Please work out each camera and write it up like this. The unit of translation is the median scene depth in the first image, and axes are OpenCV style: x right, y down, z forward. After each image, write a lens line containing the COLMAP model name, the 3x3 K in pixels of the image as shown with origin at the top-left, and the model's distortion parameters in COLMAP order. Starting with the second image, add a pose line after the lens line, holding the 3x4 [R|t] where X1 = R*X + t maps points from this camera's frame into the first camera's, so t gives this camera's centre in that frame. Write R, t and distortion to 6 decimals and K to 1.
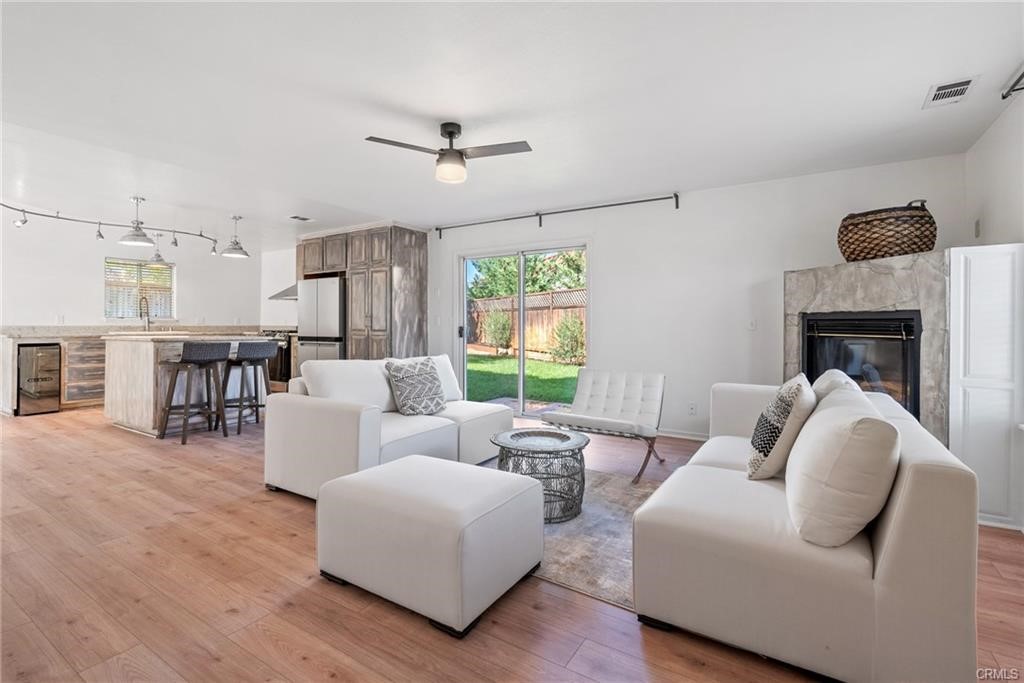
lens RADIAL K [[472.1, 0, 502.1], [0, 472.1, 332.2], [0, 0, 1]] dist [-0.004056, 0.000038]
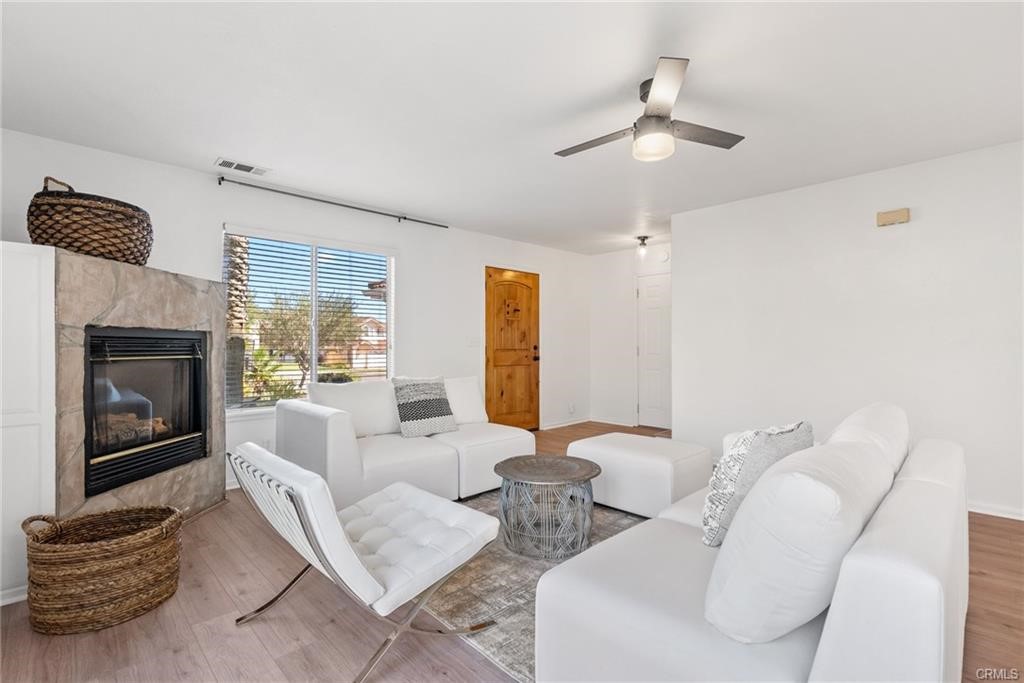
lens RADIAL K [[472.1, 0, 511.3], [0, 472.1, 341.5], [0, 0, 1]] dist [-0.004056, 0.000038]
pose [[-0.977470, 0.004670, 0.211023, -0.031118], [0.005971, 0.999967, 0.005531, -0.015944], [-0.210991, 0.006667, -0.977465, 1.212382]]
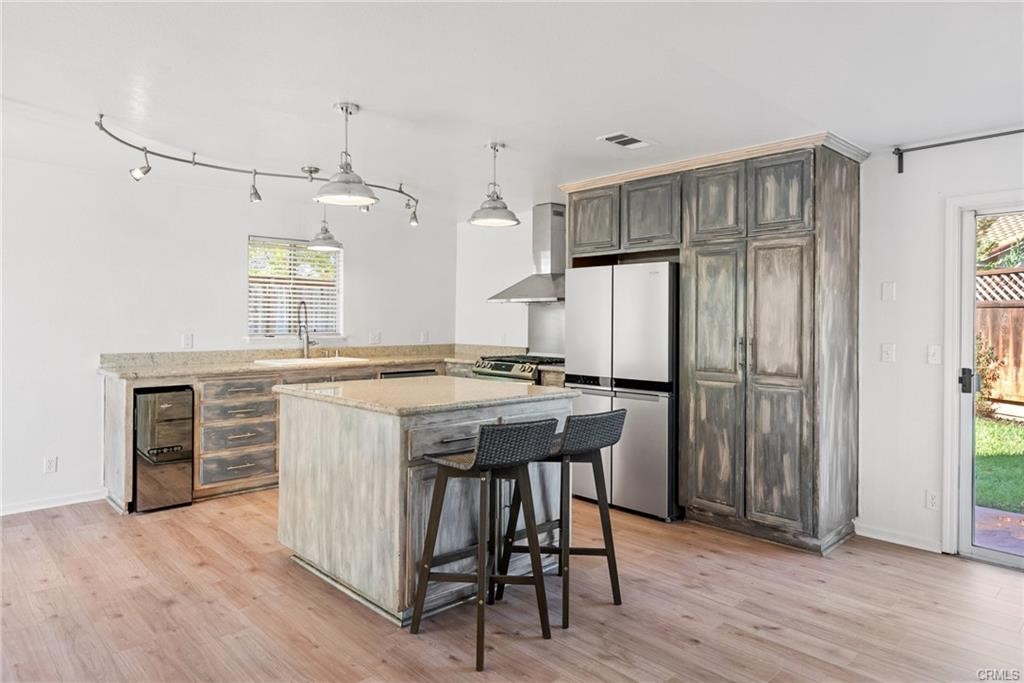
lens RADIAL K [[649.6, 0, 517.2], [0, 649.6, 343.5], [0, 0, 1]] dist [-0.007259, 0.001656]
pose [[0.971187, 0.011053, -0.238060, -0.484570], [-0.007427, 0.999842, 0.016125, -0.057863], [0.238201, -0.013892, 0.971117, 0.429975]]
